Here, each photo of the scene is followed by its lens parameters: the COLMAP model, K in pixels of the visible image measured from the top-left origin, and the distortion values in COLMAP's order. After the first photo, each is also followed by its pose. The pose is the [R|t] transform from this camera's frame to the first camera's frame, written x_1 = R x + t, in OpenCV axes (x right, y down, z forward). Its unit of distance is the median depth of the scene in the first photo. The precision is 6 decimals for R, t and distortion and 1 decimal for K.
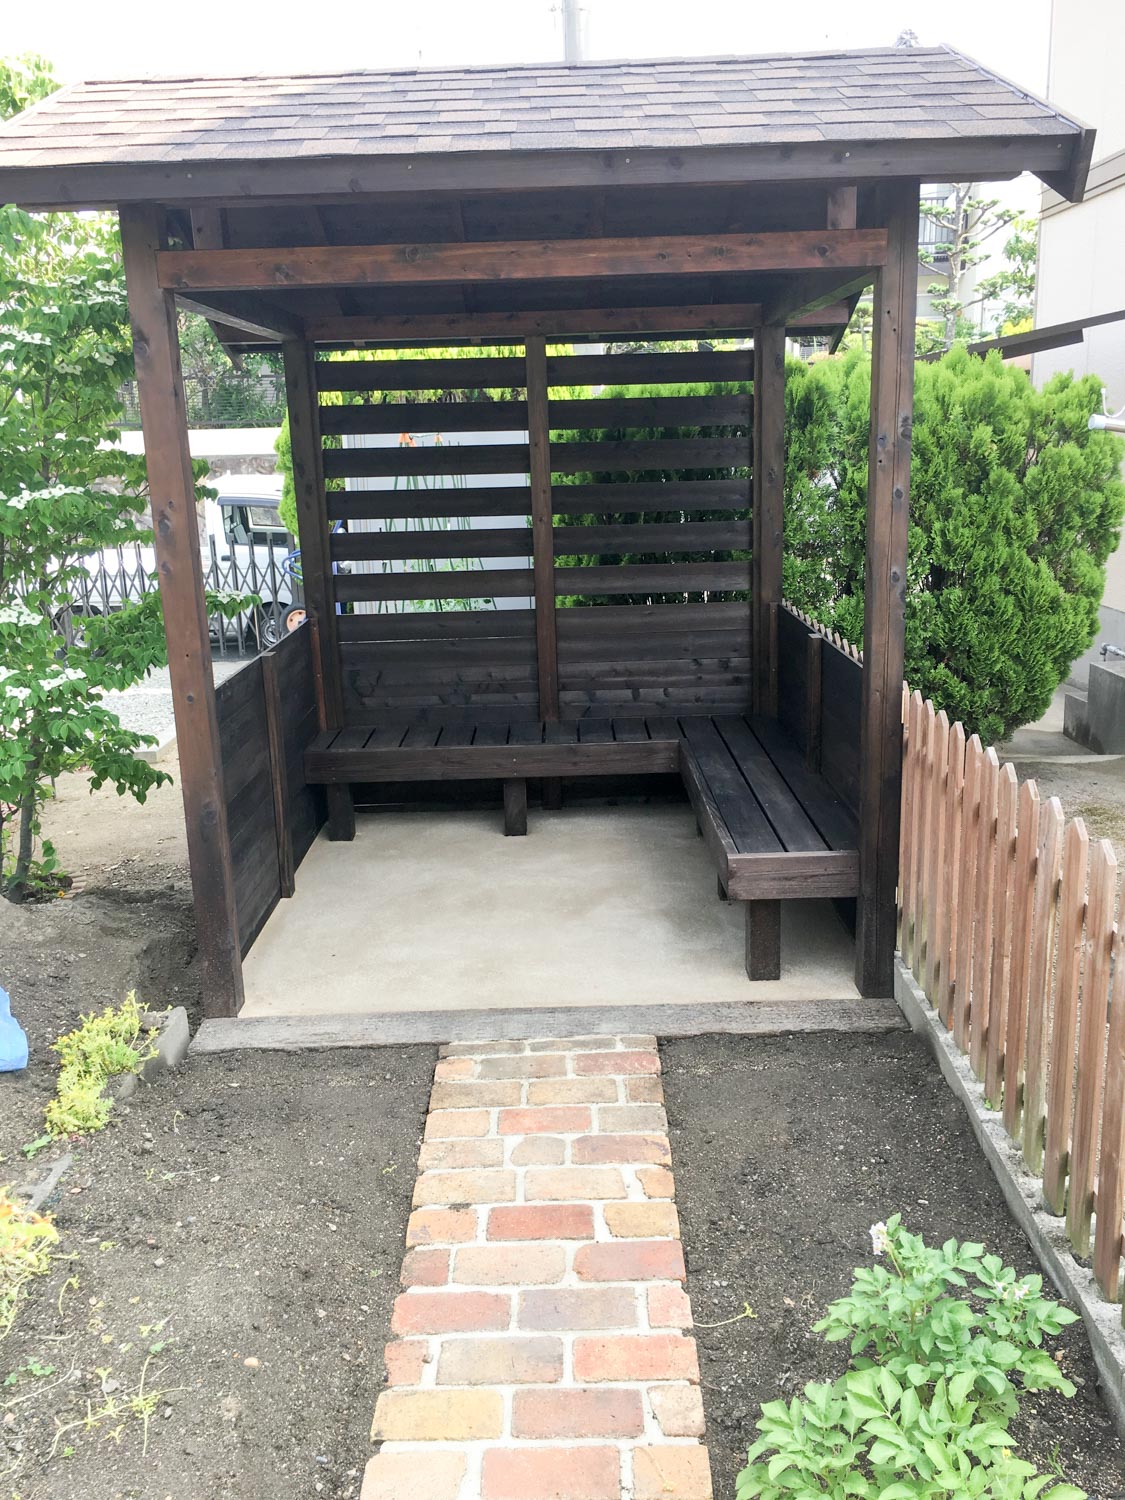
lens RADIAL K [[1288.1, 0, 562.5], [0, 1288.1, 750.0], [0, 0, 1]] dist [0.063867, -0.069045]
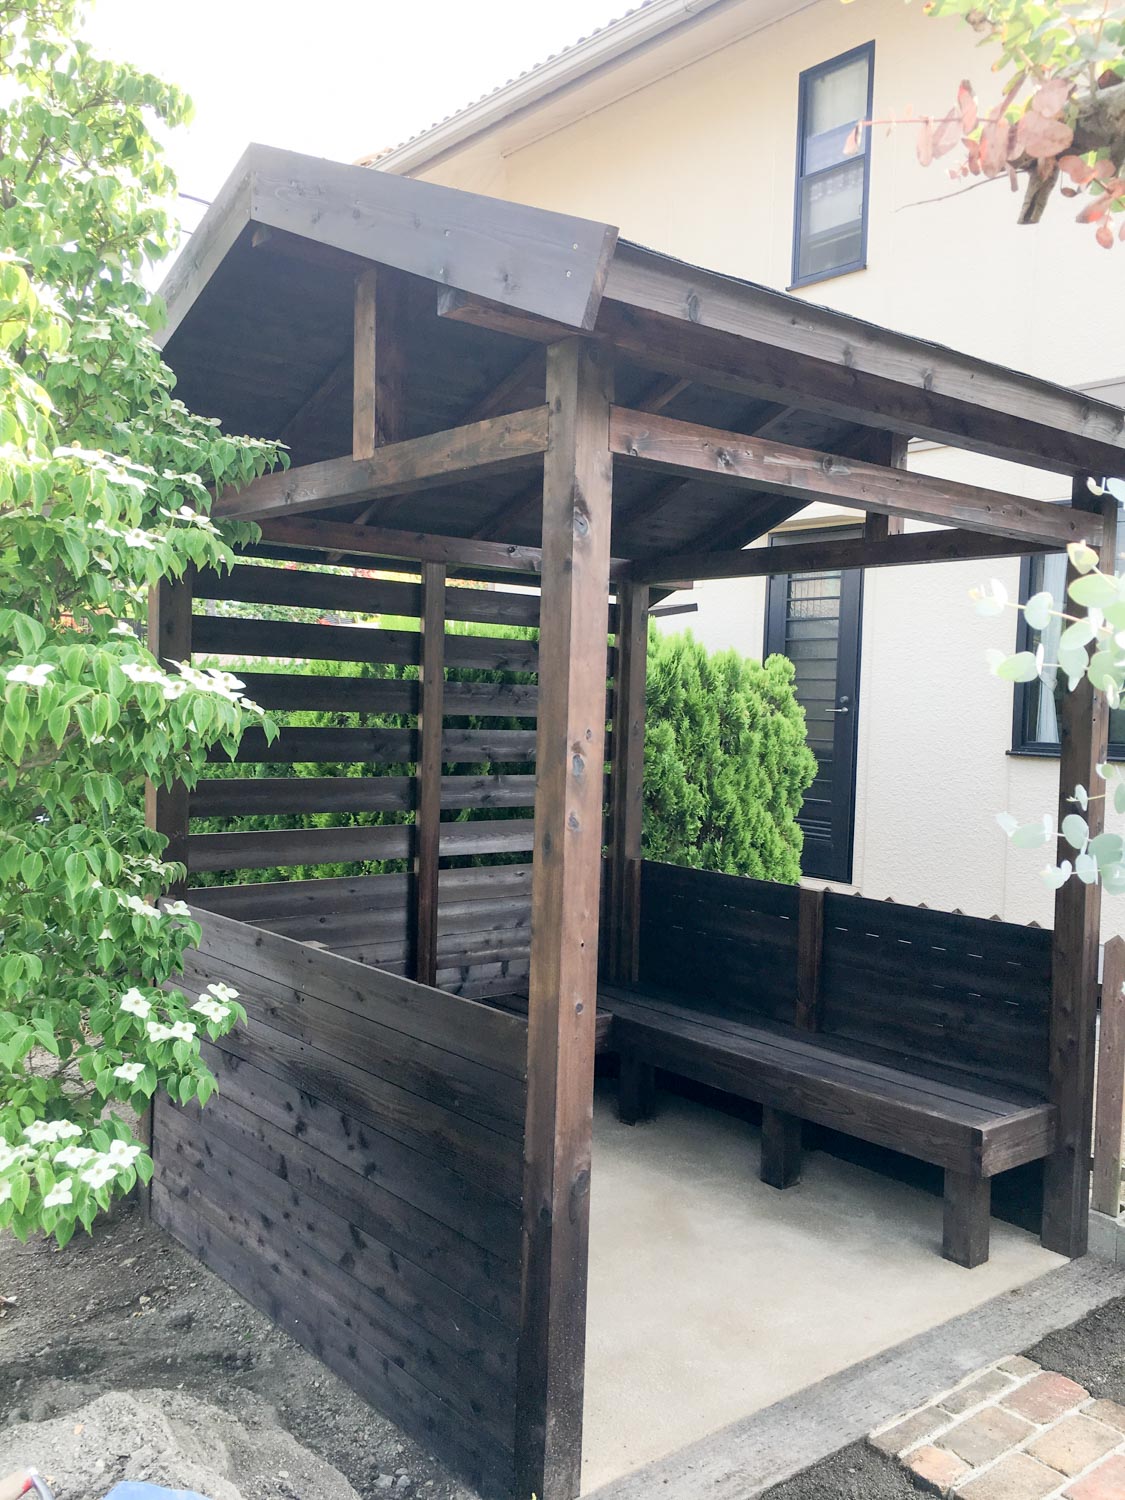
lens RADIAL K [[1288.1, 0, 562.5], [0, 1288.1, 750.0], [0, 0, 1]] dist [0.063867, -0.069045]
pose [[0.771533, 0.030293, 0.635467, -0.694668], [0.098358, 0.981176, -0.166192, -0.057822], [-0.628540, 0.190726, 0.754030, 0.431311]]
